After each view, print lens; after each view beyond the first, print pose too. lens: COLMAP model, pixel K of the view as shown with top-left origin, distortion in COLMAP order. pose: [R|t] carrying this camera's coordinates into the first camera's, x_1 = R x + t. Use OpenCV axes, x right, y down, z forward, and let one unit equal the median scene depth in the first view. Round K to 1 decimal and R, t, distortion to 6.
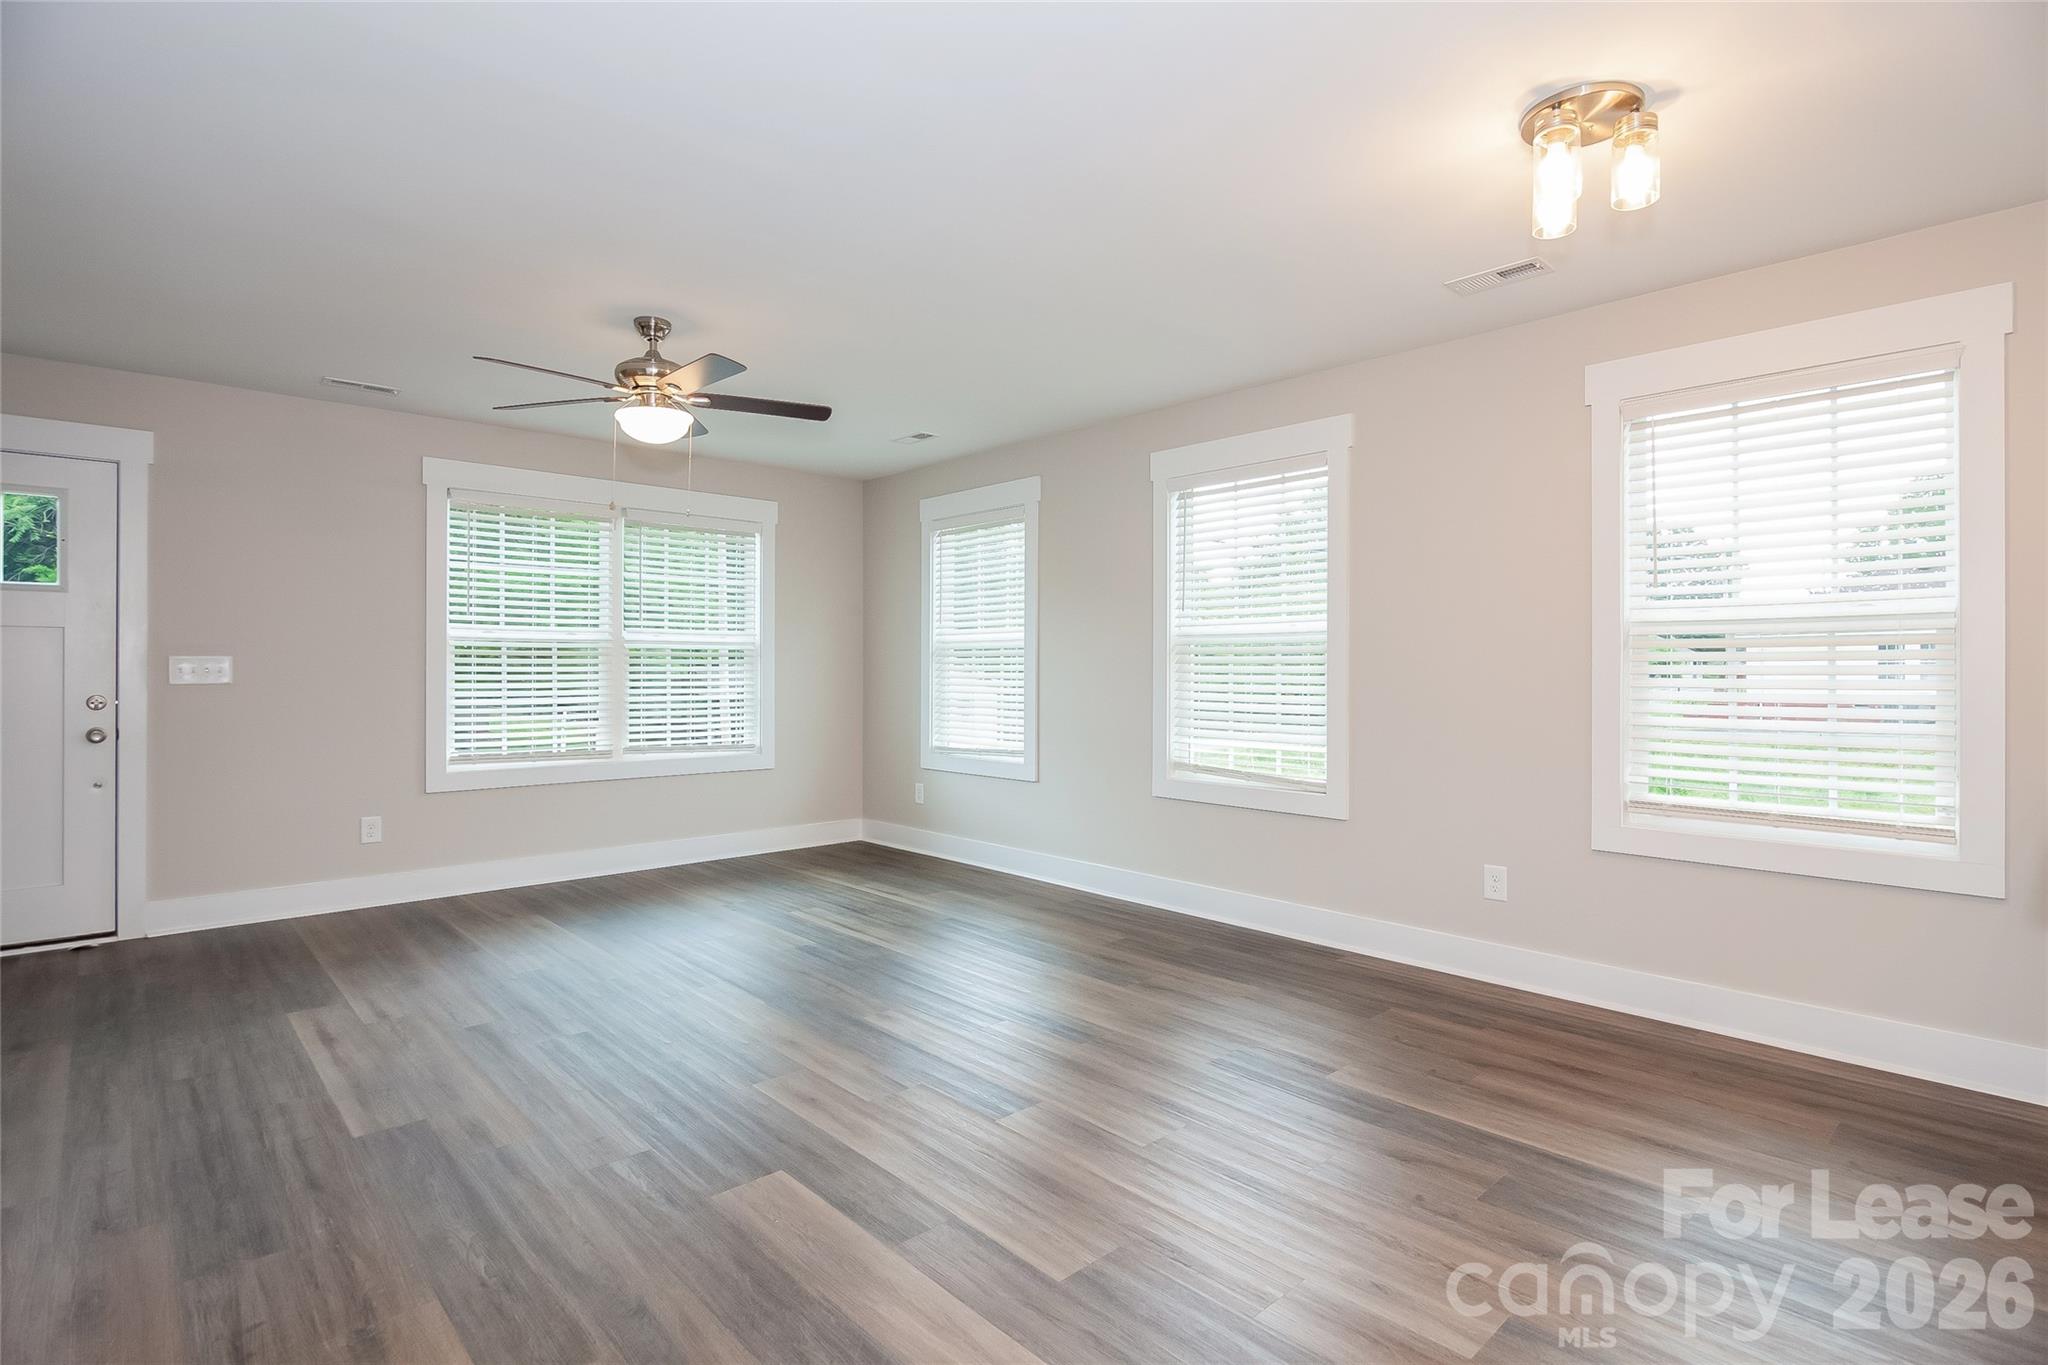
lens RADIAL K [[994.0, 0, 1019.6], [0, 994.0, 669.6], [0, 0, 1]] dist [0.000178, -0.000086]
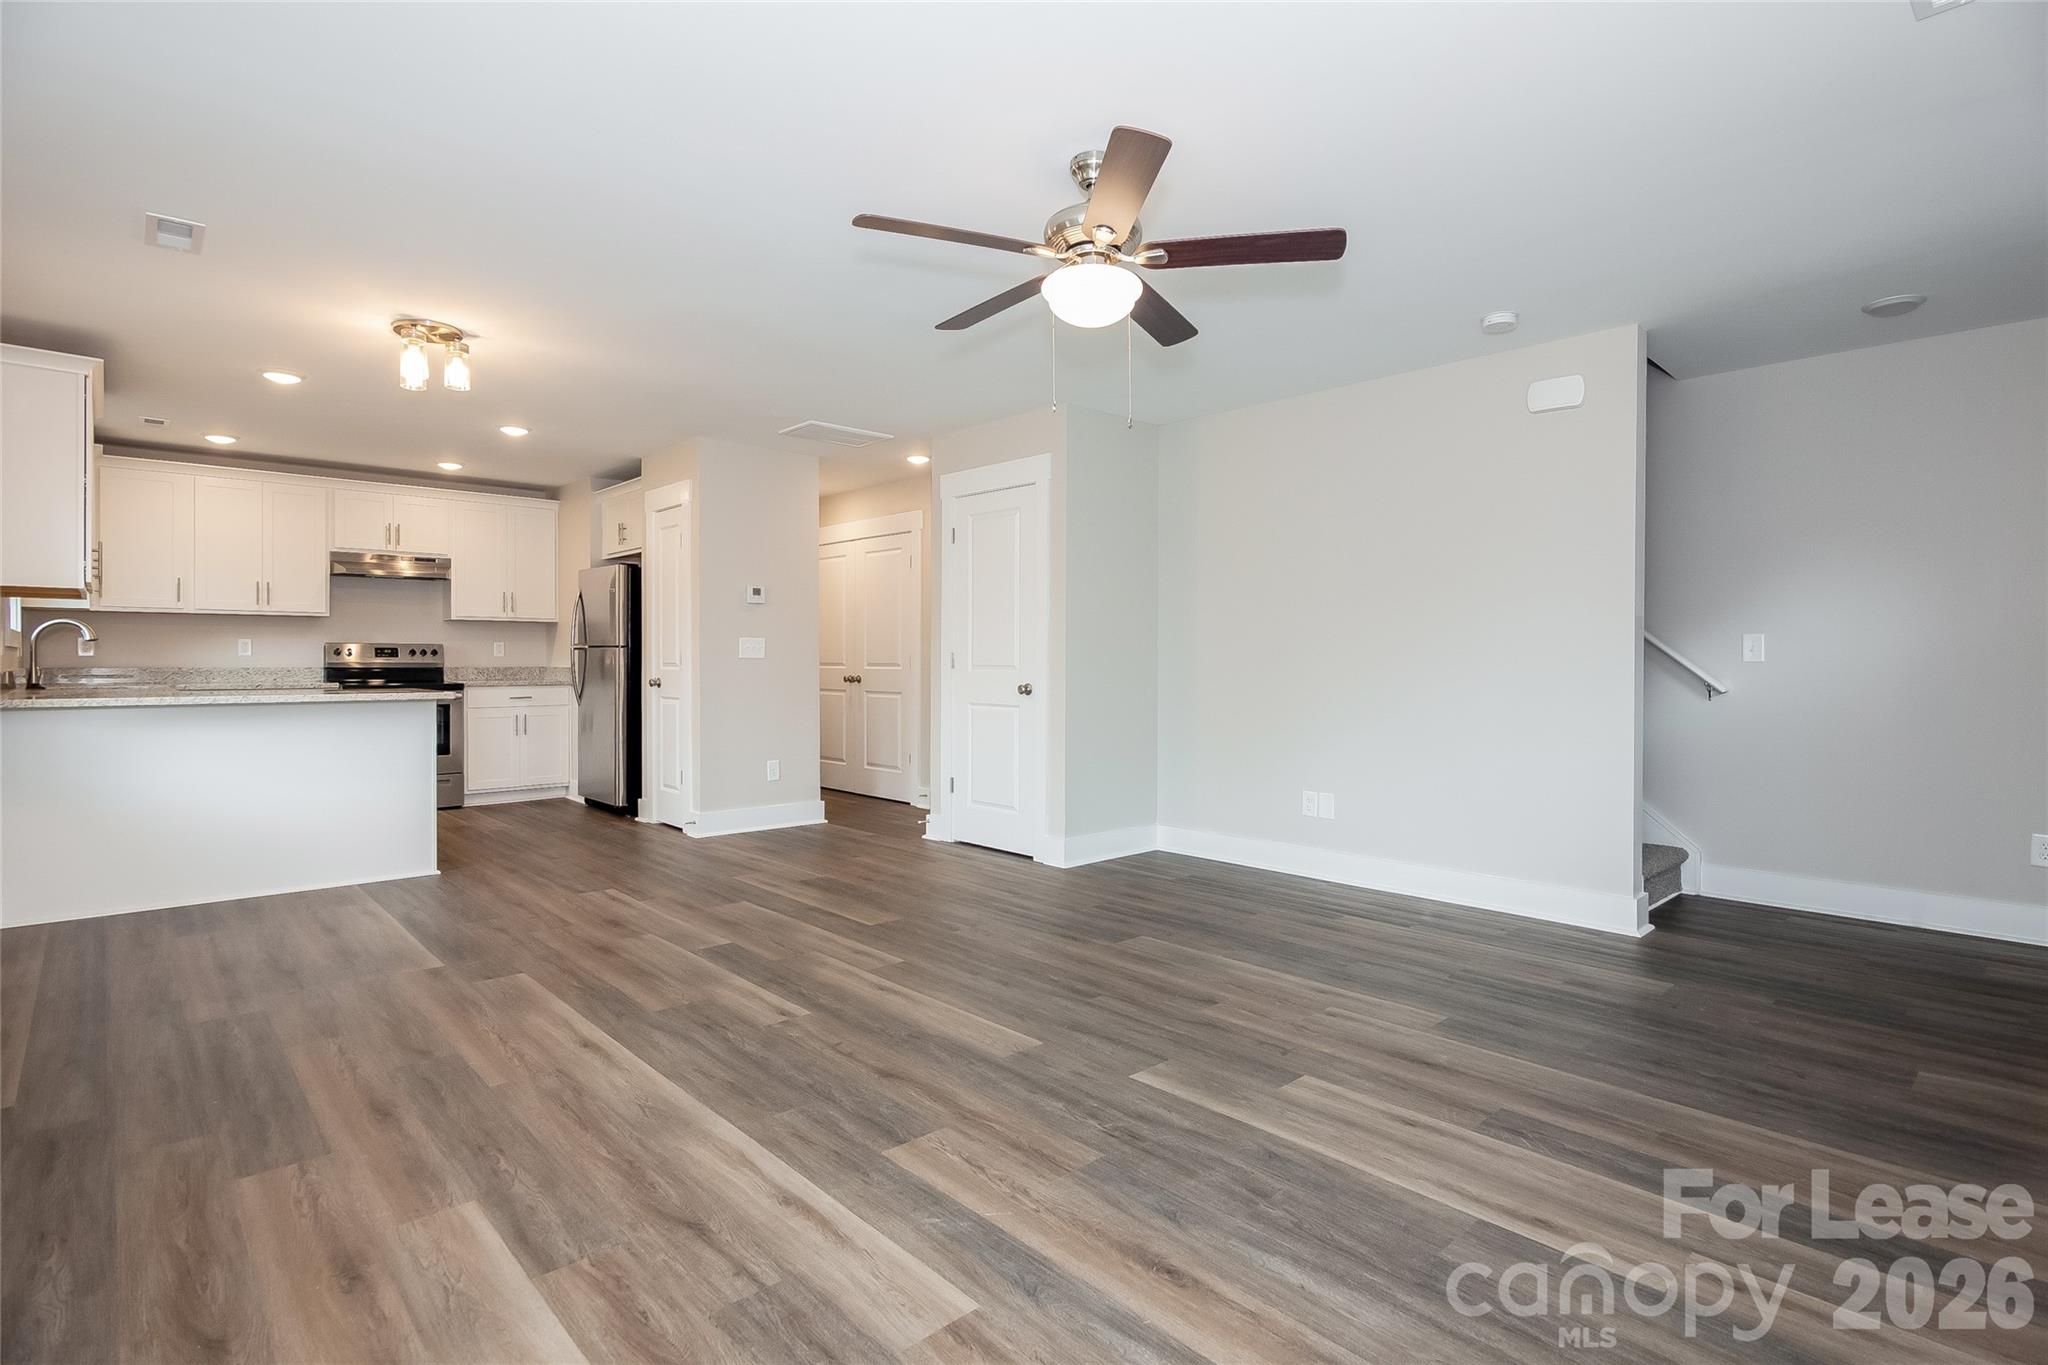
lens RADIAL K [[994.0, 0, 1019.6], [0, 994.0, 669.6], [0, 0, 1]] dist [0.000178, -0.000086]
pose [[-0.999993, -0.001814, 0.003179, -0.264369], [-0.001779, 0.999940, 0.010826, 0.016391], [-0.003199, 0.010820, -0.999936, 1.433320]]
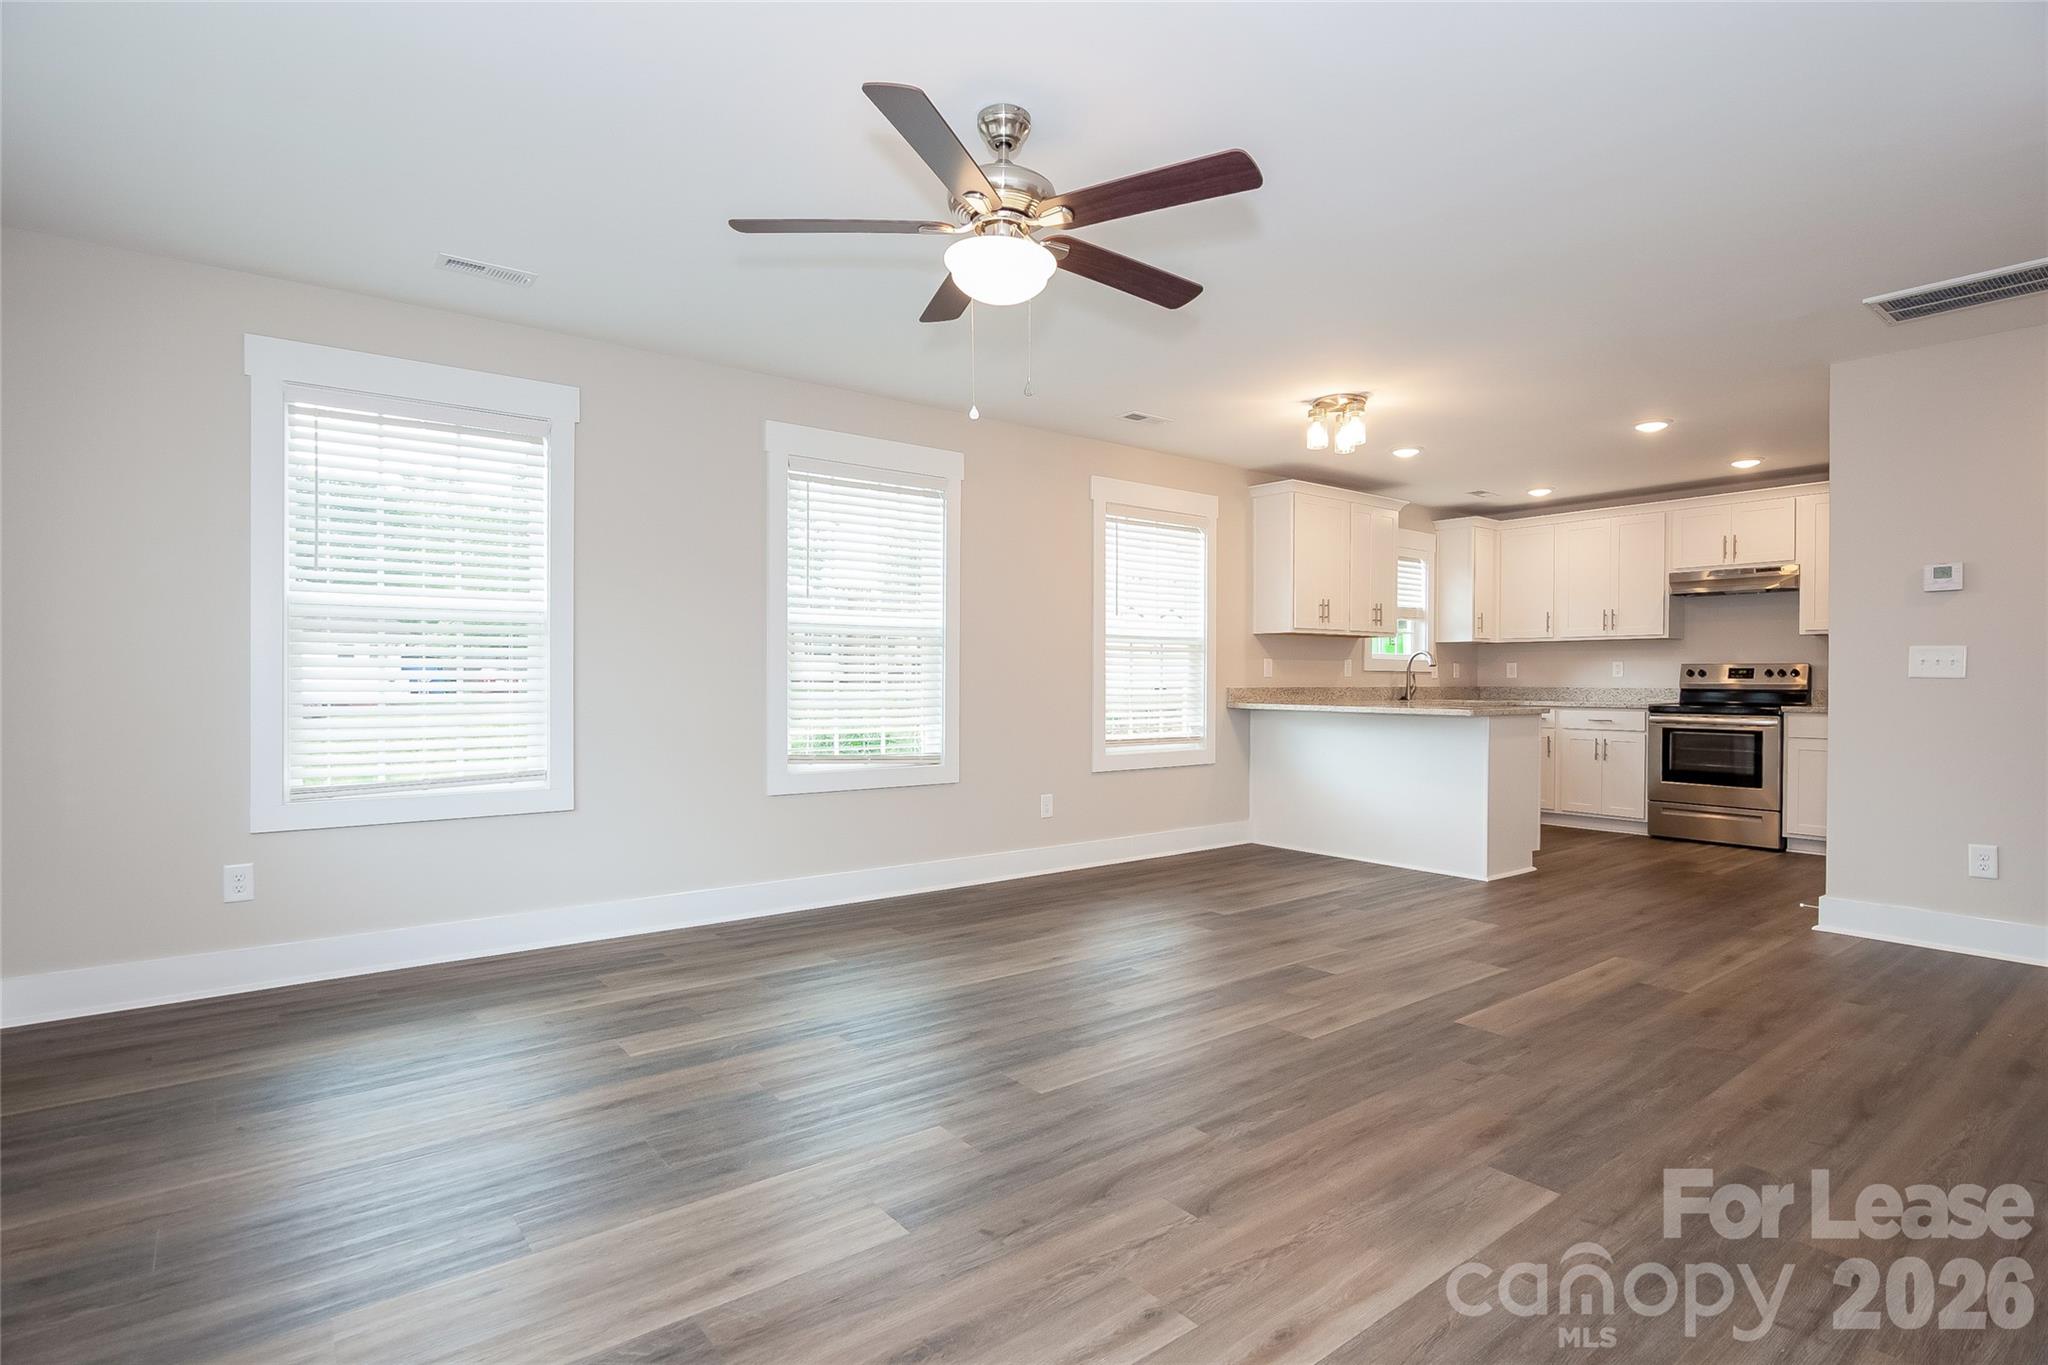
lens RADIAL K [[1016.0, 0, 1020.6], [0, 1016.0, 682.2], [0, 0, 1]] dist [-0.000735, -0.000064]
pose [[0.078854, -0.003062, 0.996881, -0.865053], [-0.003953, 0.999986, 0.003385, 0.020570], [-0.996878, -0.004207, 0.078841, 0.769904]]
